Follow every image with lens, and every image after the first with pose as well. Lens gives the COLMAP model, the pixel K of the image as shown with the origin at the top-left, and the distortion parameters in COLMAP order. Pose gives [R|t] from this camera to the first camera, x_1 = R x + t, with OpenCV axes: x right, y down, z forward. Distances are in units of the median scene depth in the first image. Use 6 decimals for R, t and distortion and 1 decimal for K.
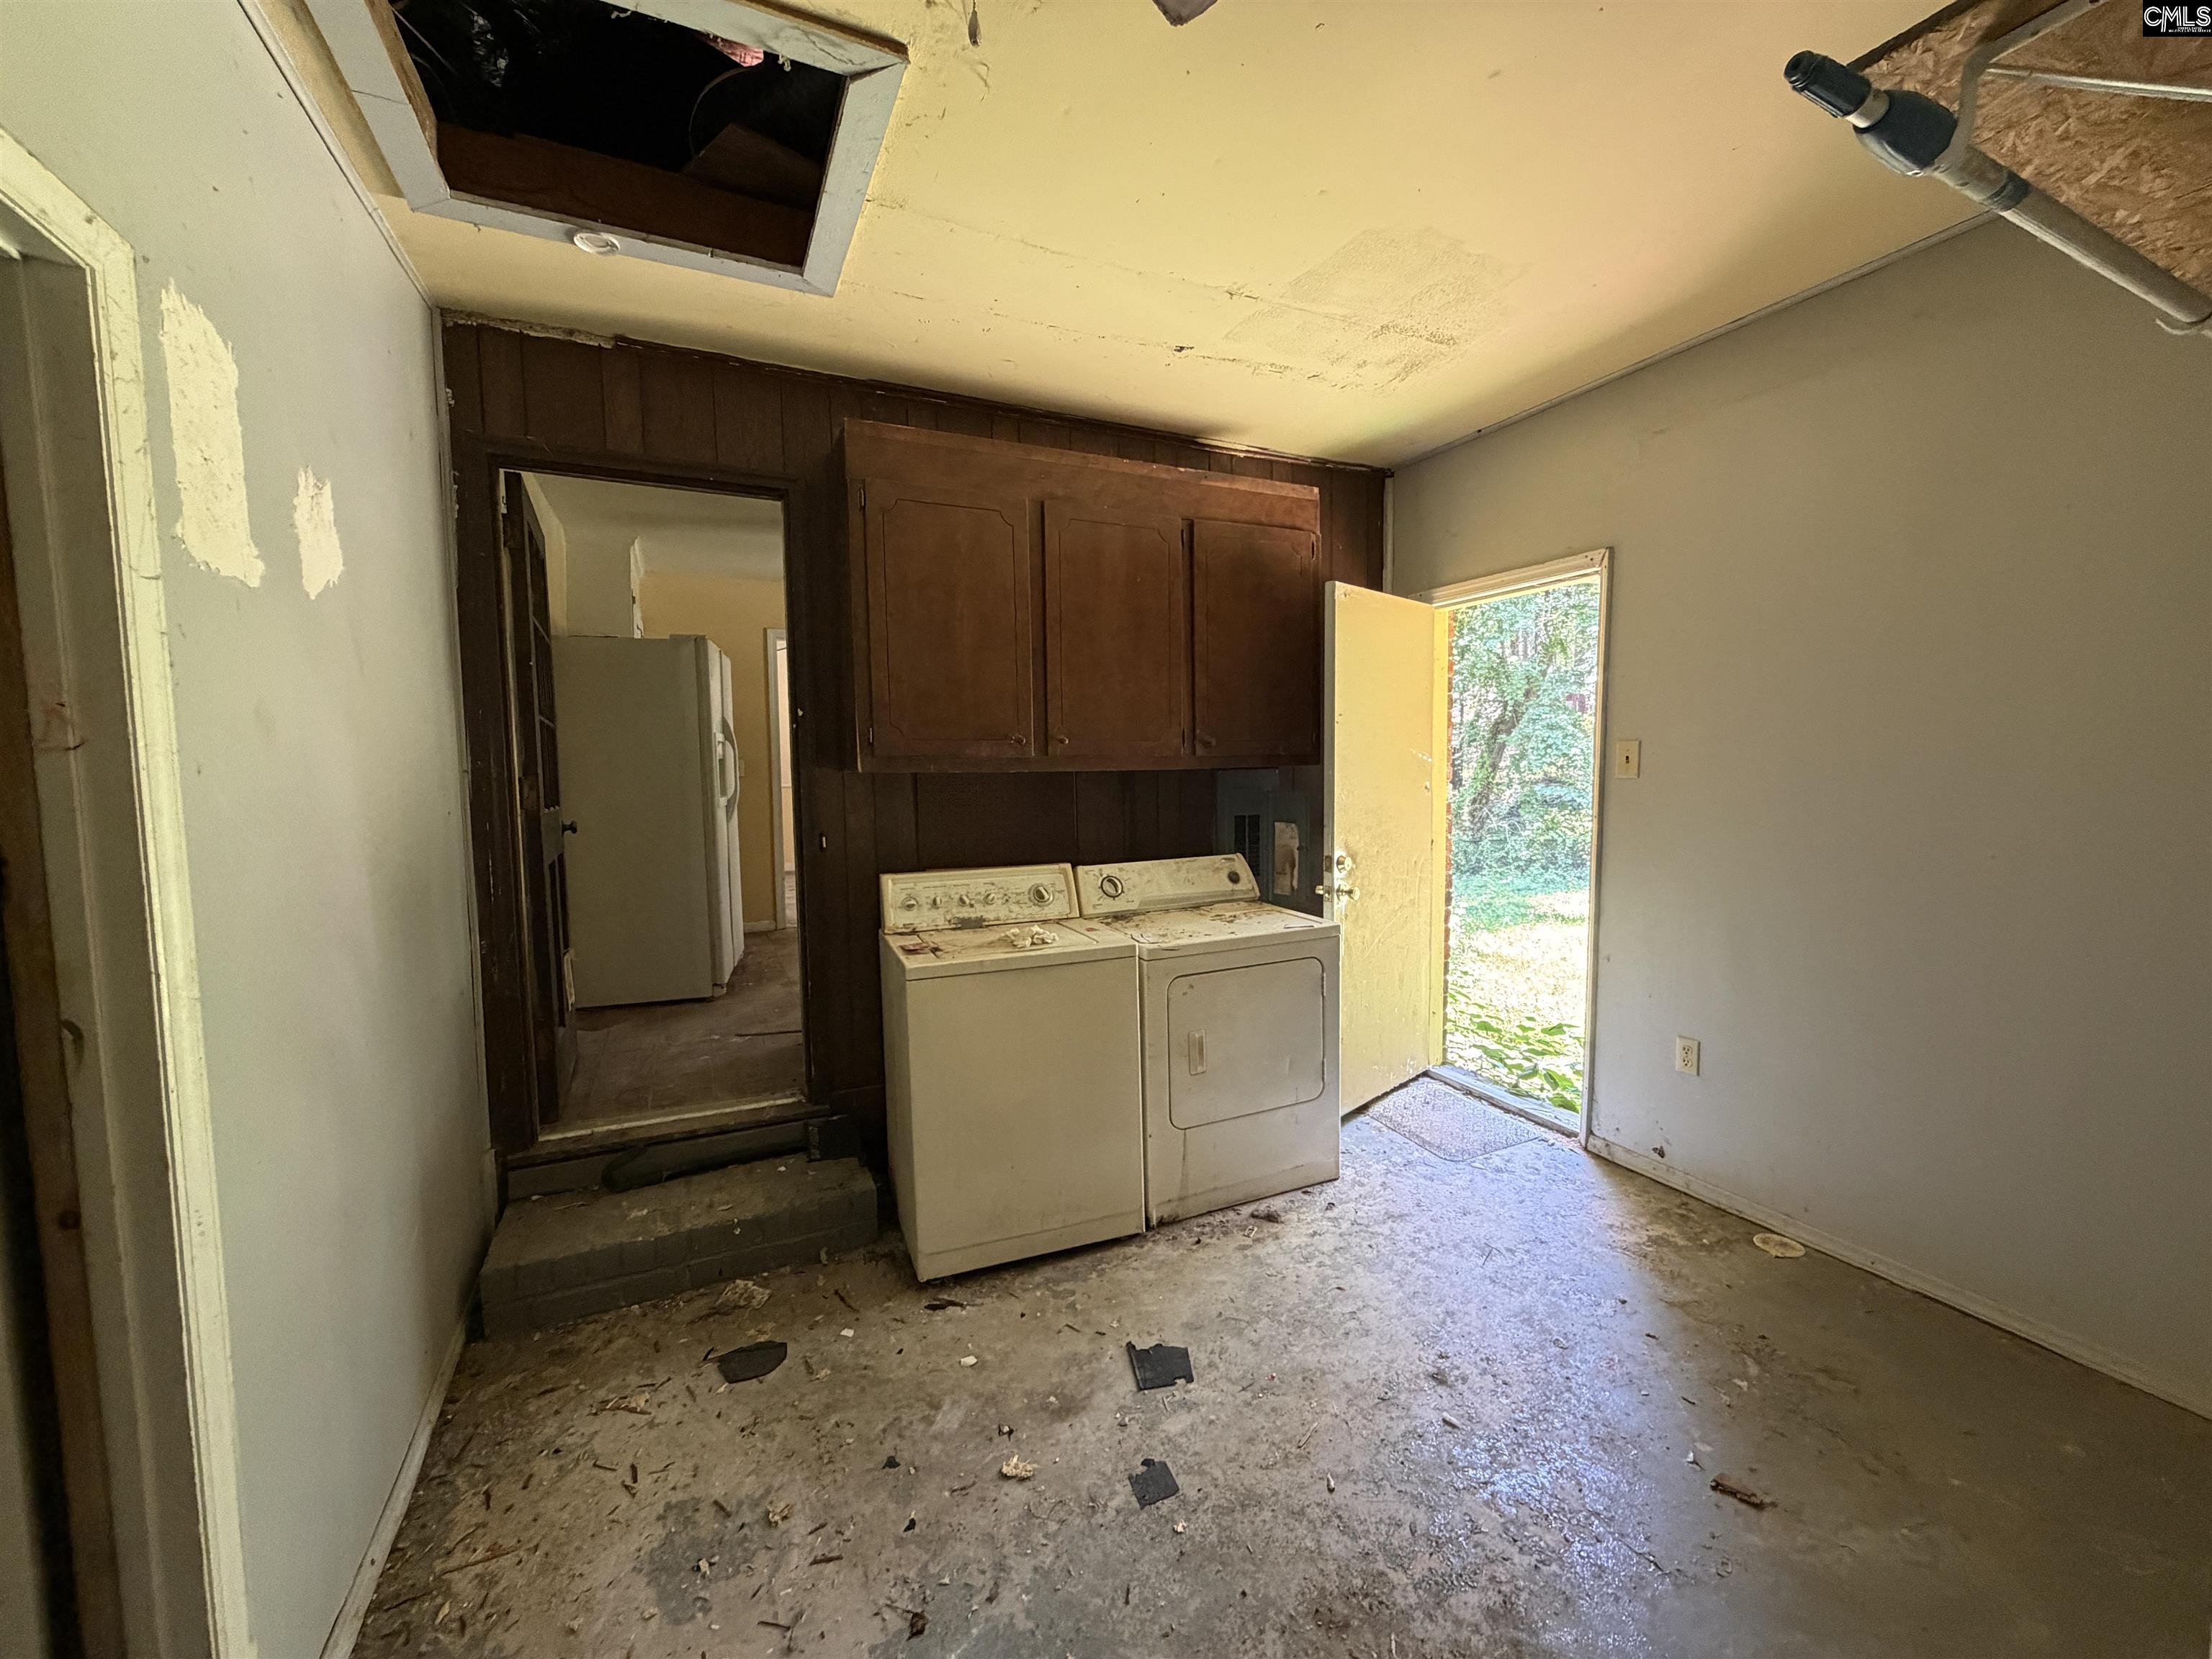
lens RADIAL K [[880.2, 0, 1112.8], [0, 880.2, 828.8], [0, 0, 1]] dist [0.000371, -0.000008]
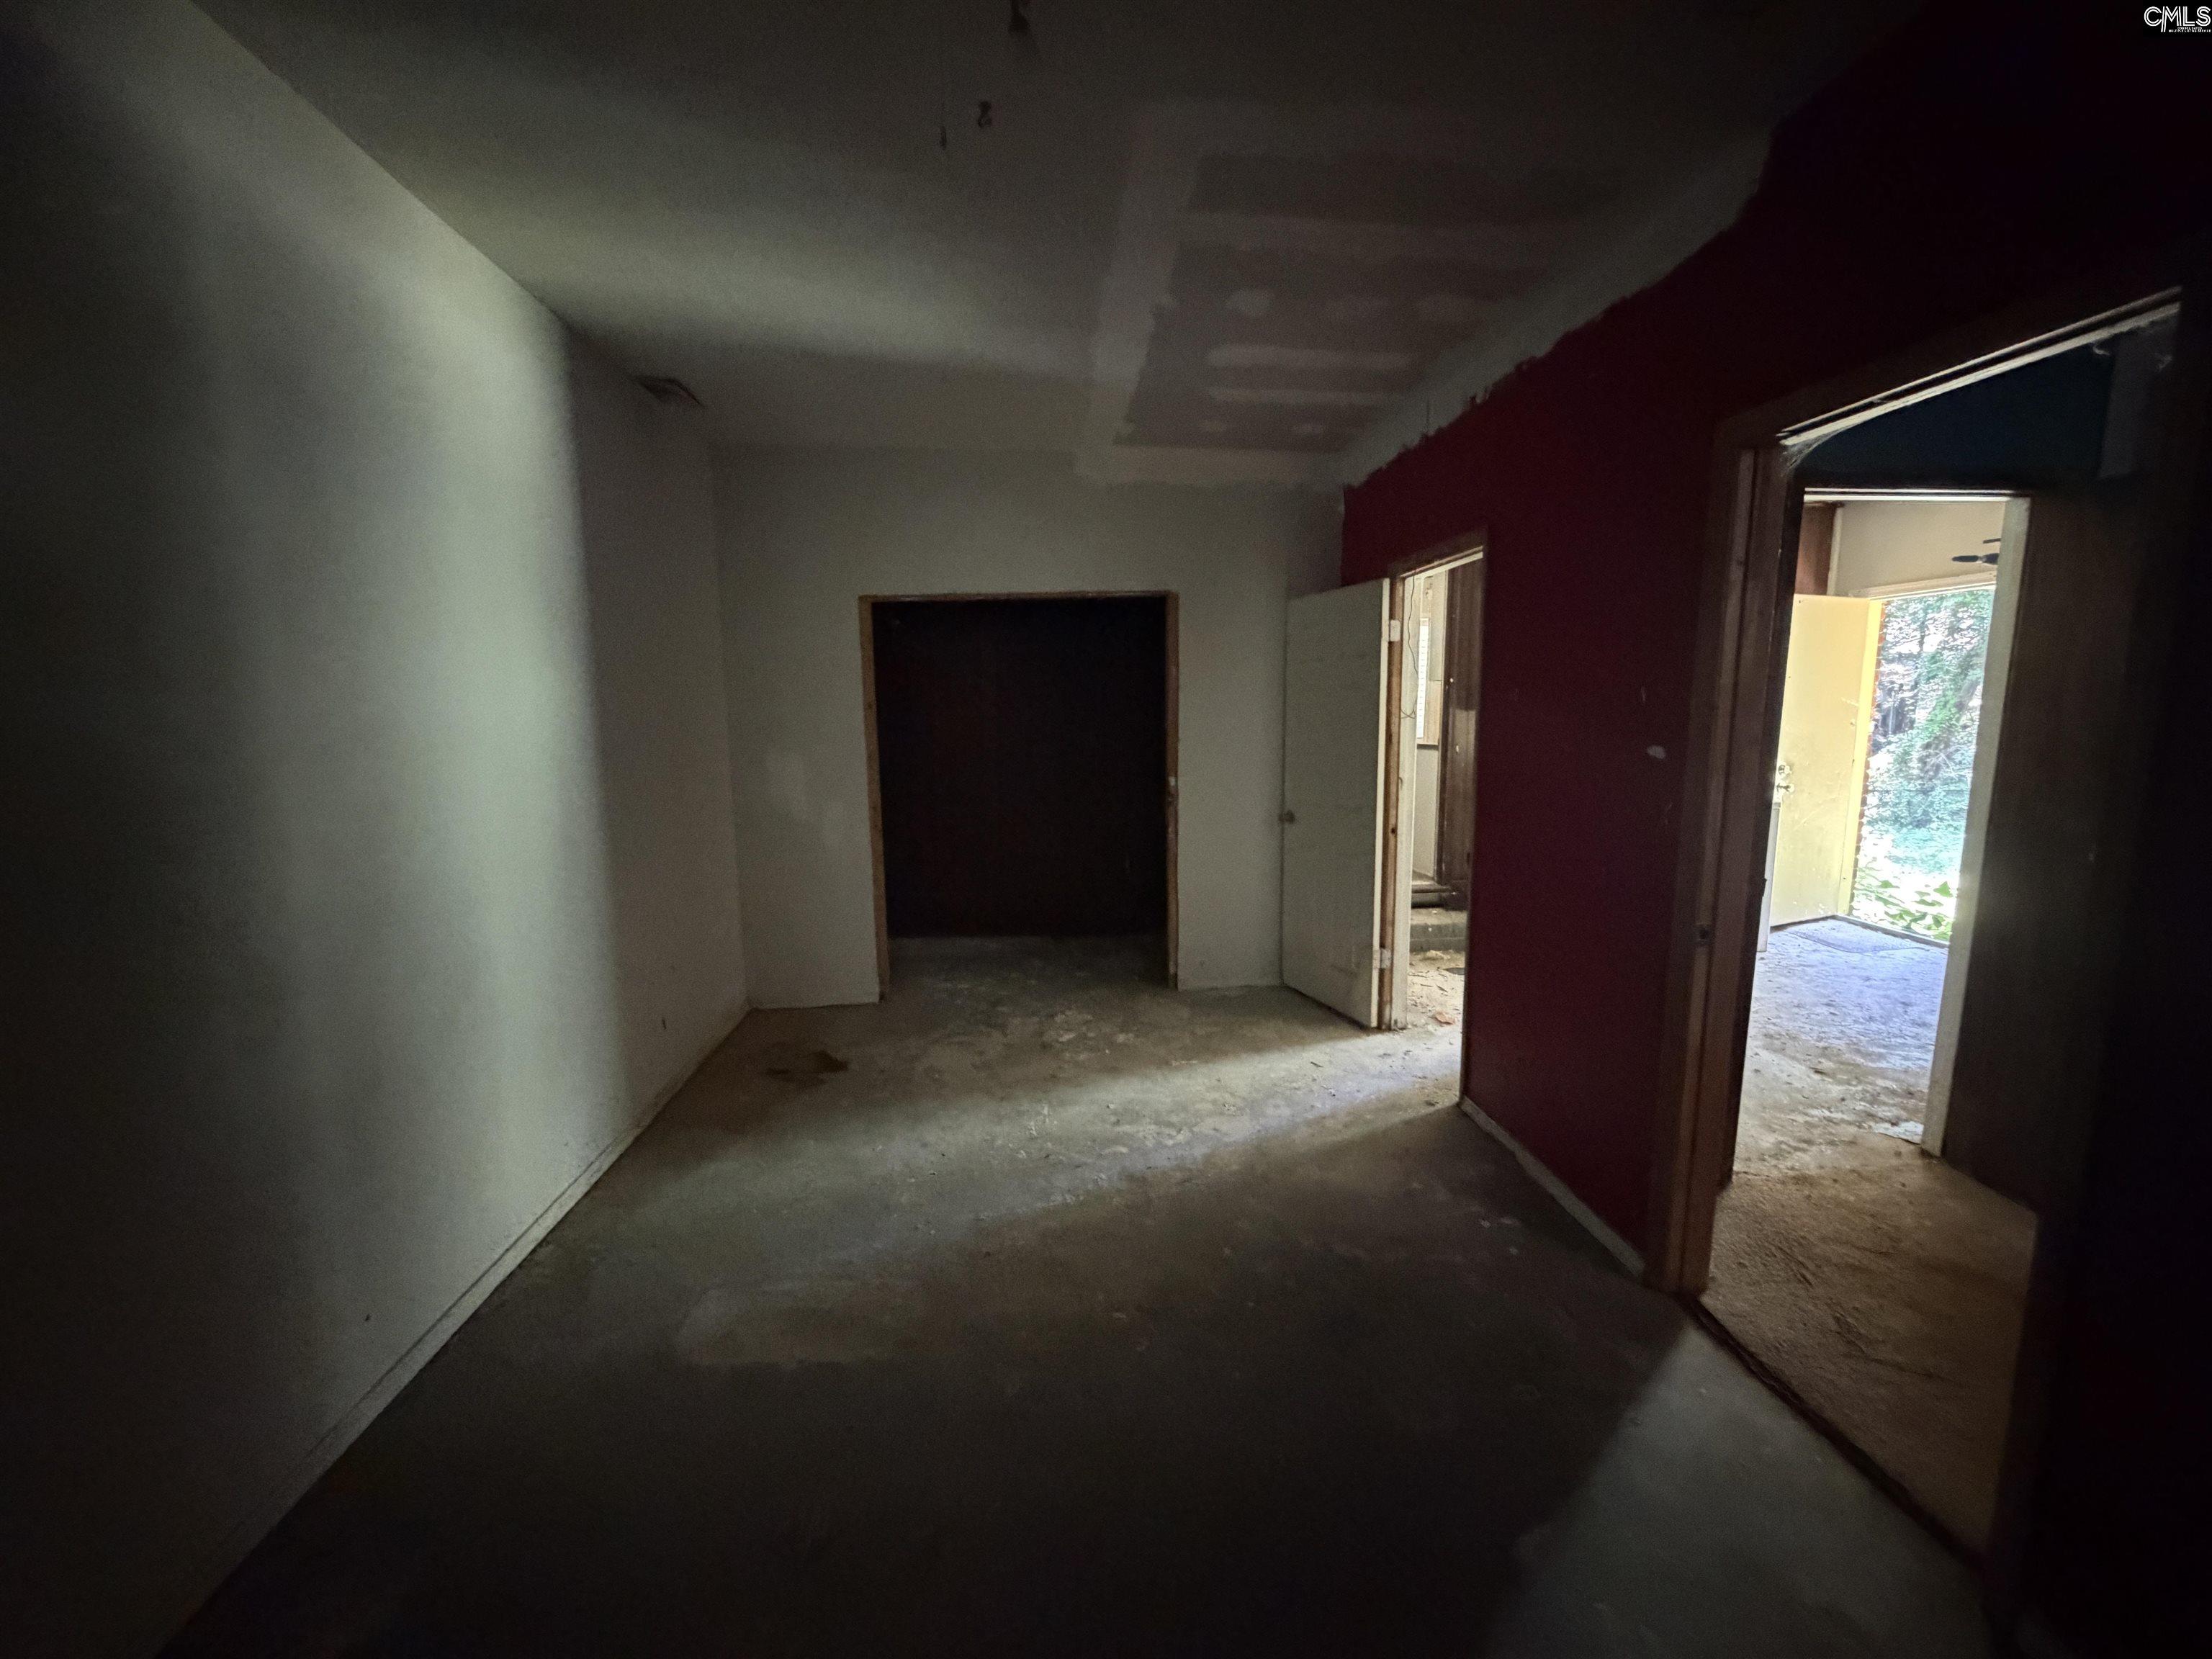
lens RADIAL K [[880.2, 0, 1103.0], [0, 880.2, 826.2], [0, 0, 1]] dist [0.000371, -0.000008]
pose [[0.932793, 0.053156, -0.356471, -0.272573], [-0.028630, 0.996867, 0.073732, 0.049028], [0.359273, -0.058570, 0.931393, -0.816447]]
